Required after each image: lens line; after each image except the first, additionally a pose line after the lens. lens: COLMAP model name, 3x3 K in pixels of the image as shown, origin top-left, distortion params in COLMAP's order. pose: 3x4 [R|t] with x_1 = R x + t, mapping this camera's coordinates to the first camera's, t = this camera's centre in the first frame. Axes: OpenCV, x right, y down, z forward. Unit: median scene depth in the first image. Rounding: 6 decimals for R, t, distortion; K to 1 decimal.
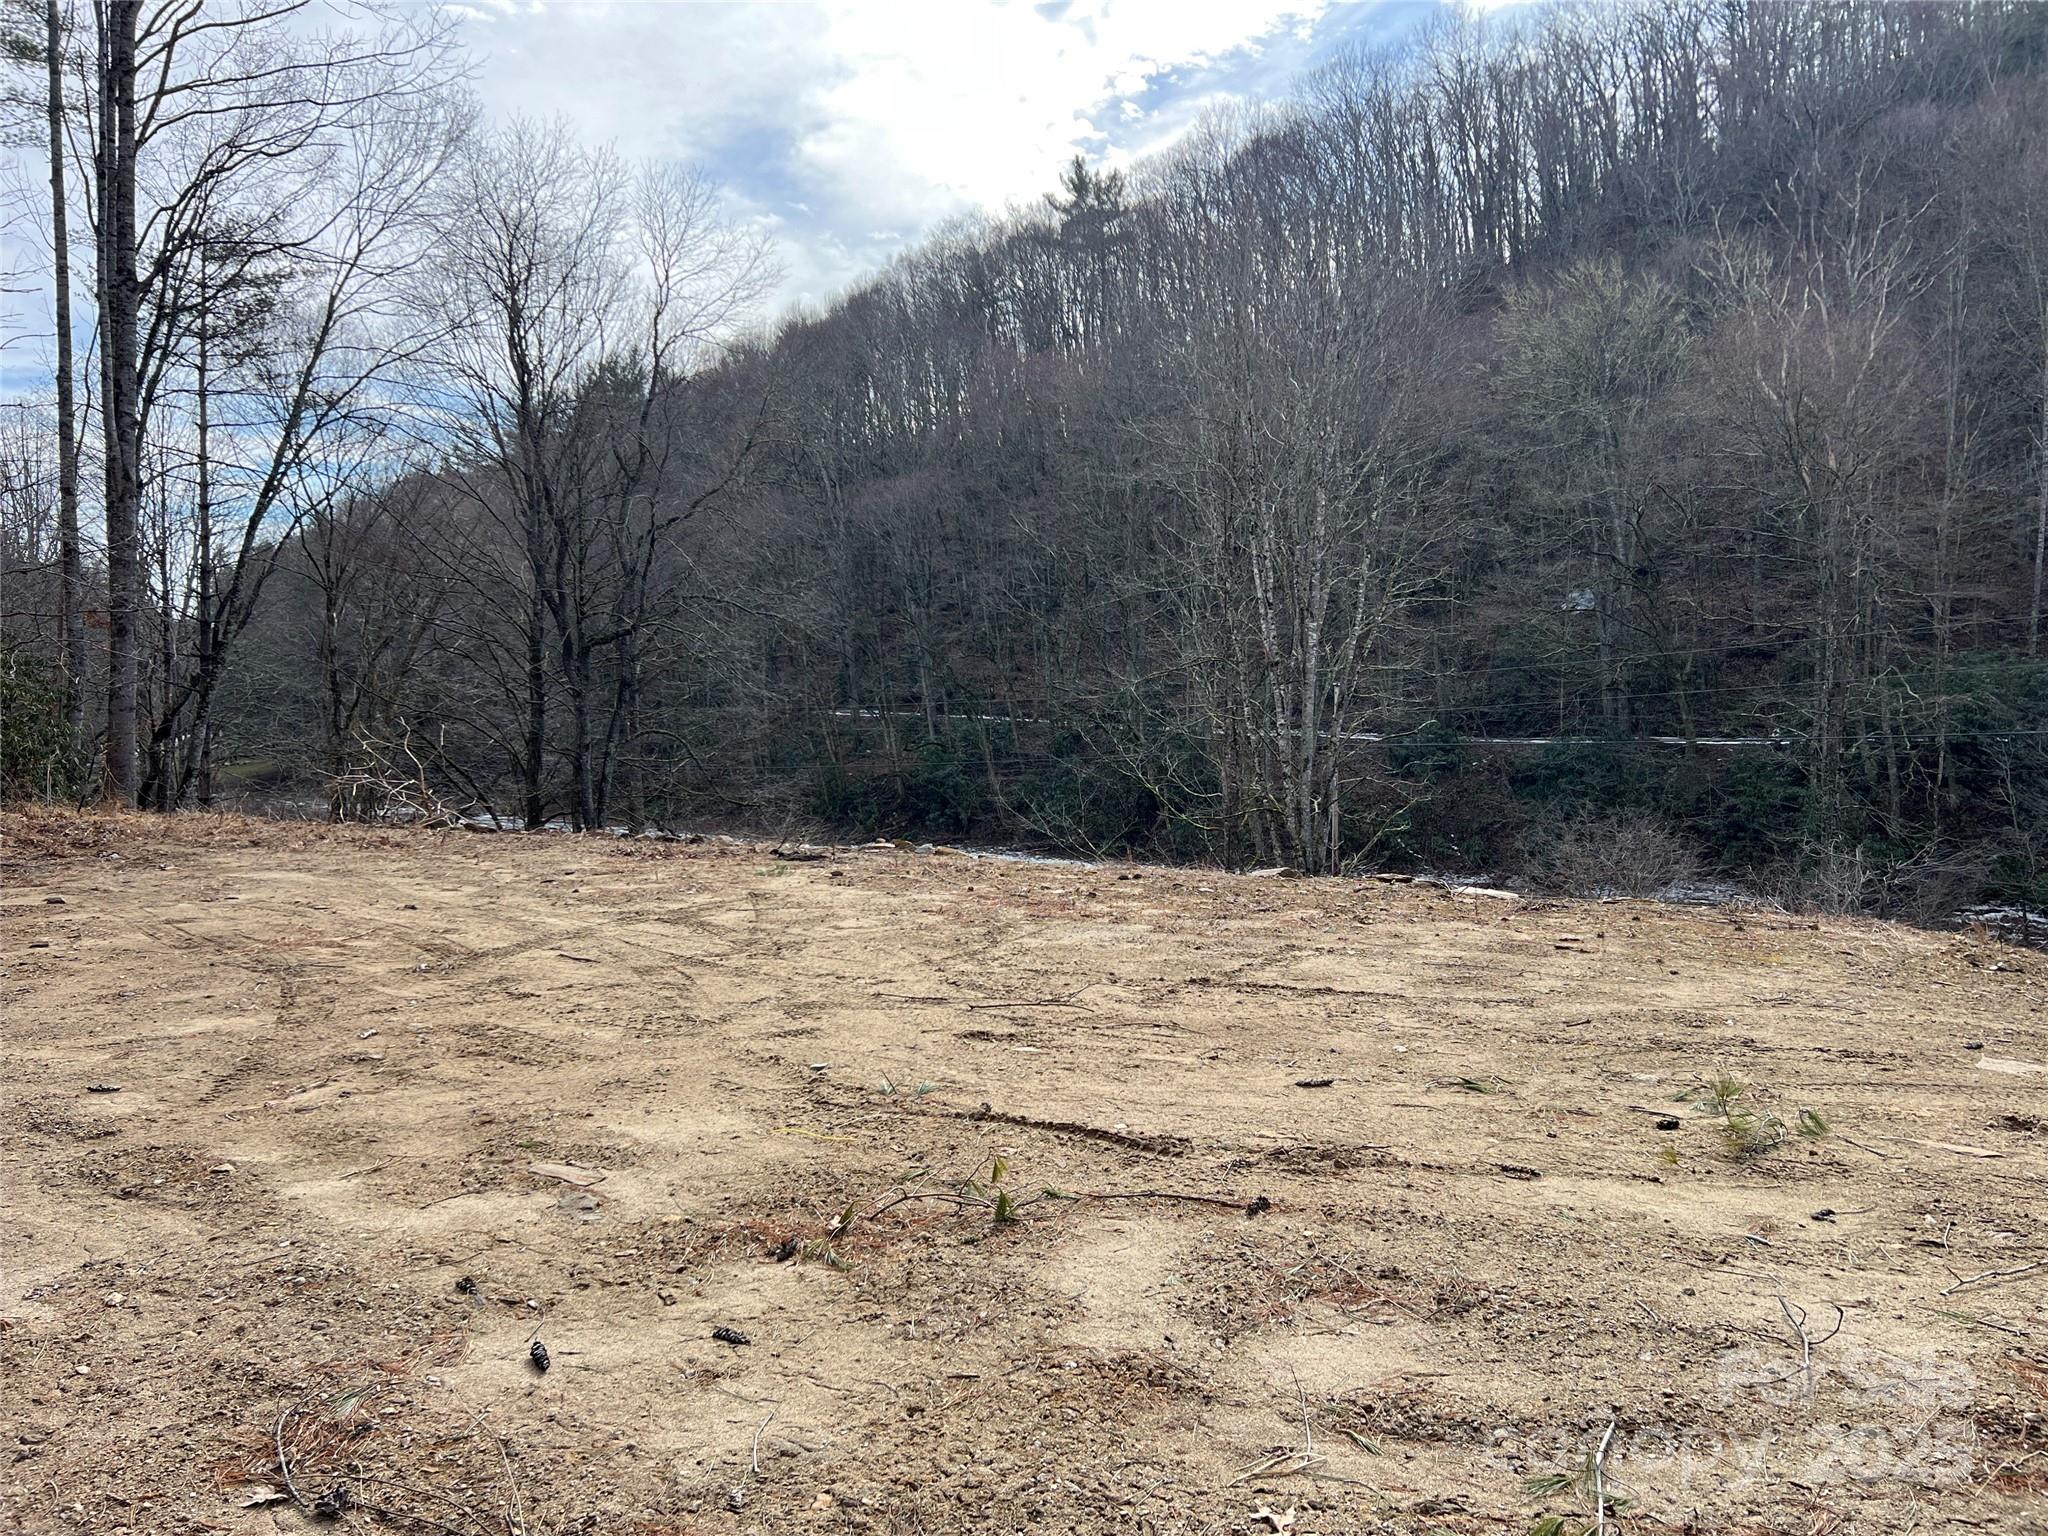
lens RADIAL K [[1537.0, 0, 1037.2], [0, 1537.0, 759.4], [0, 0, 1]] dist [0.032601, -0.041469]
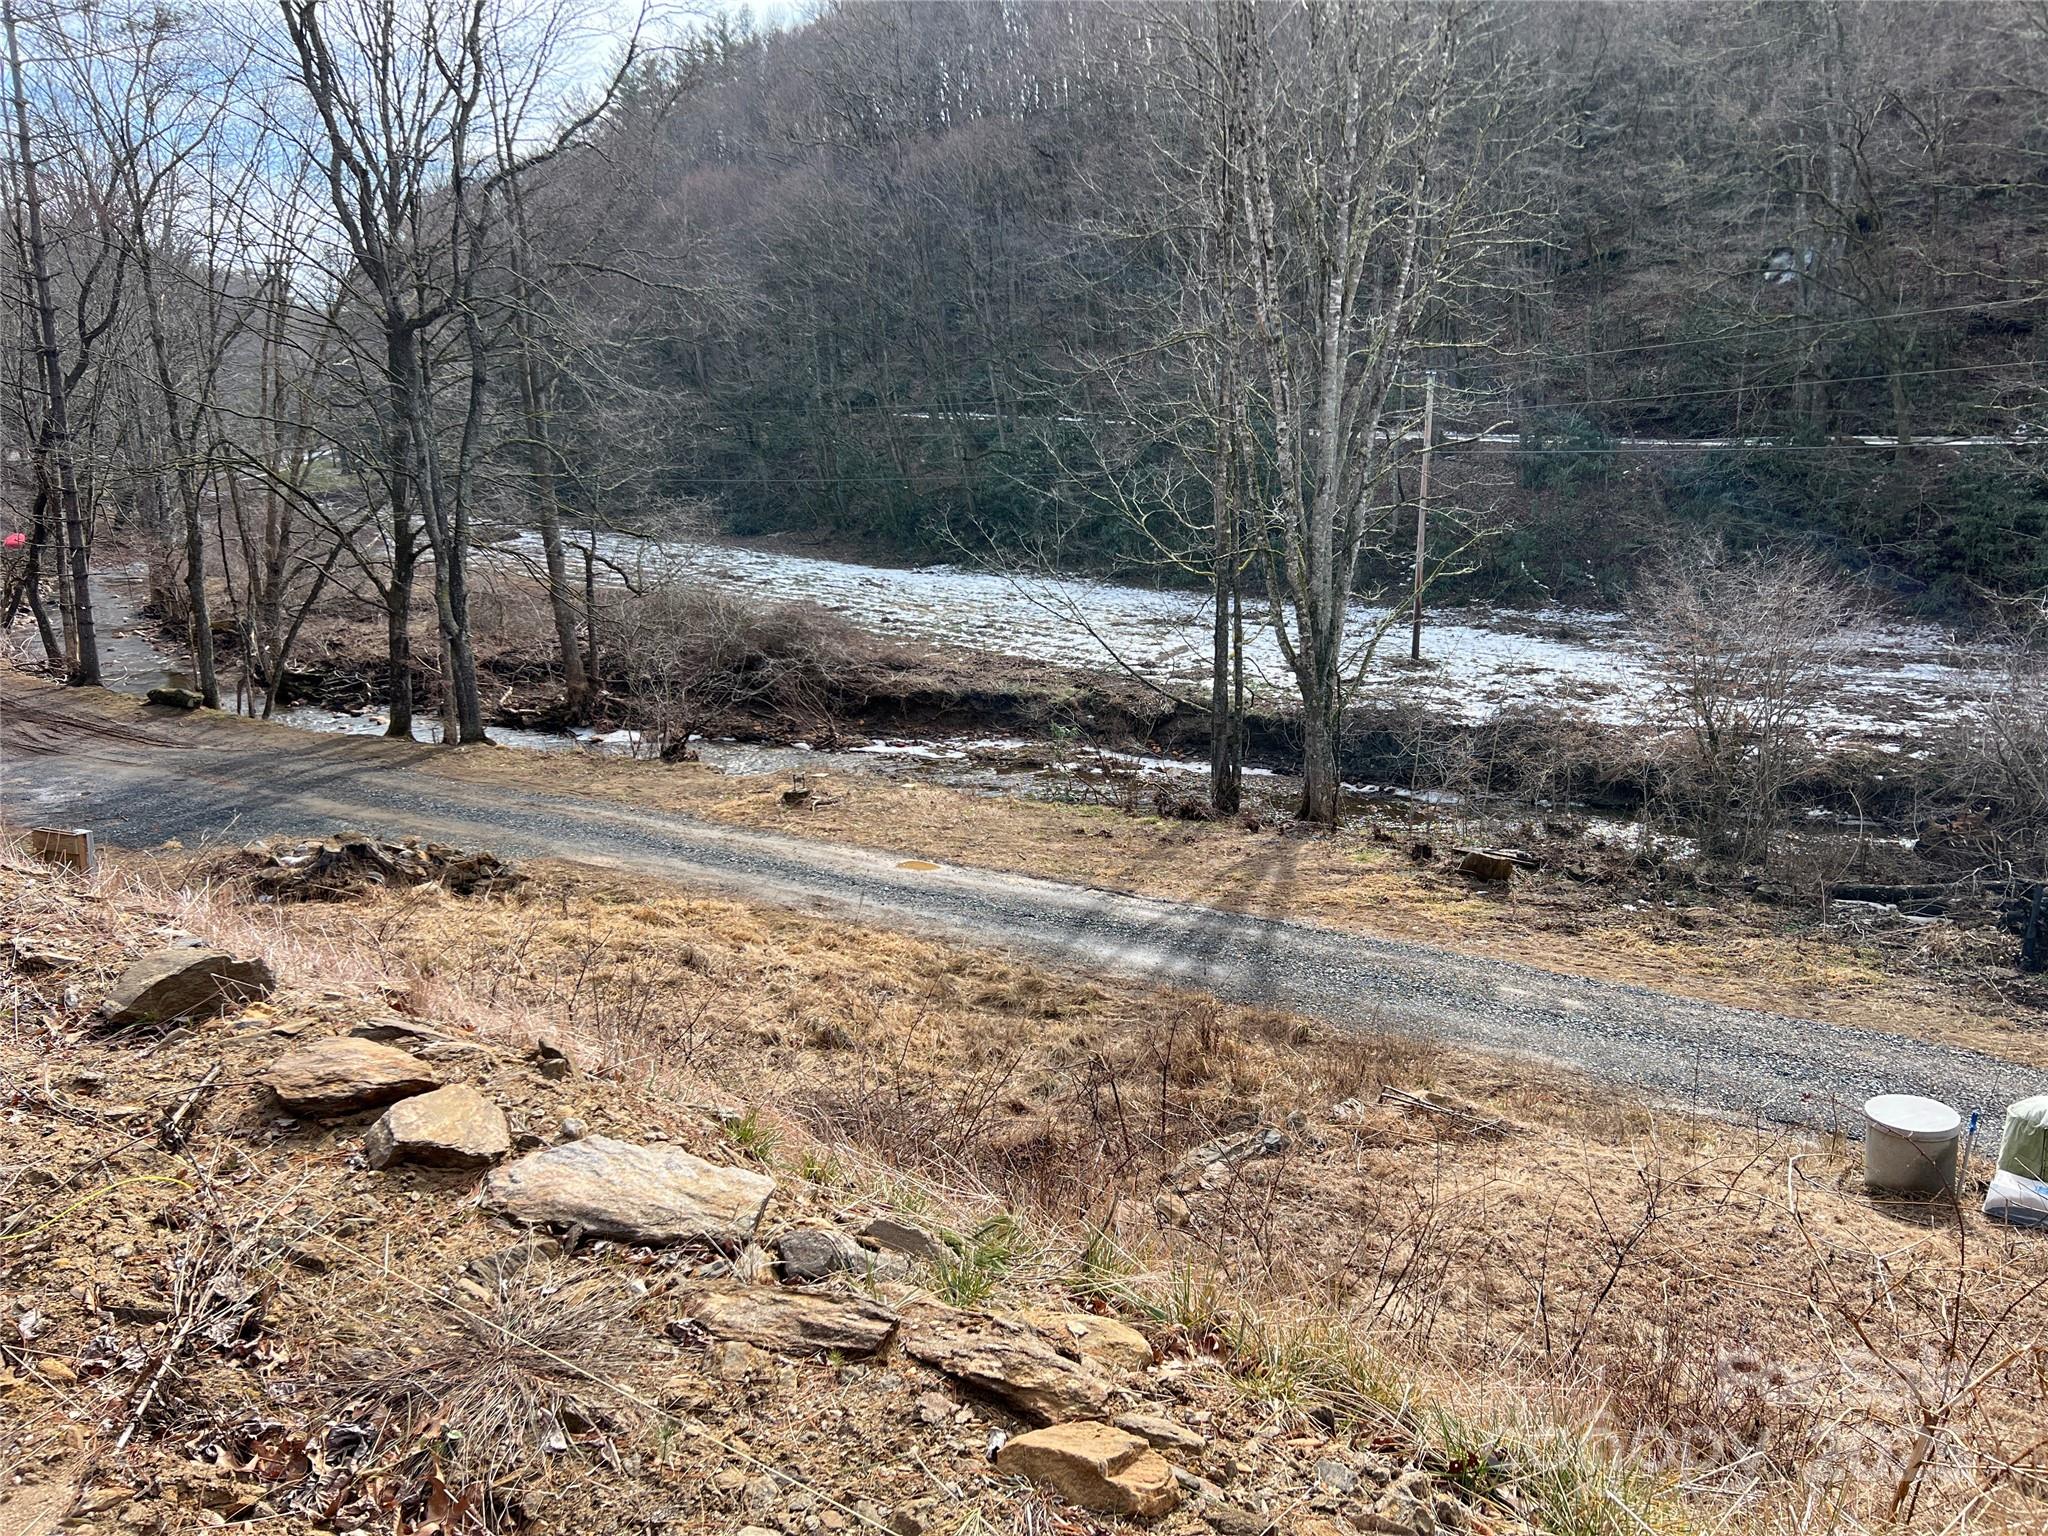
lens RADIAL K [[1537.0, 0, 1031.1], [0, 1537.0, 762.6], [0, 0, 1]] dist [0.032601, -0.041469]
pose [[0.993519, 0.015770, -0.112563, 0.073271], [0.005959, 0.981740, 0.190136, -0.003953], [0.113506, -0.189574, 0.975284, 0.151478]]
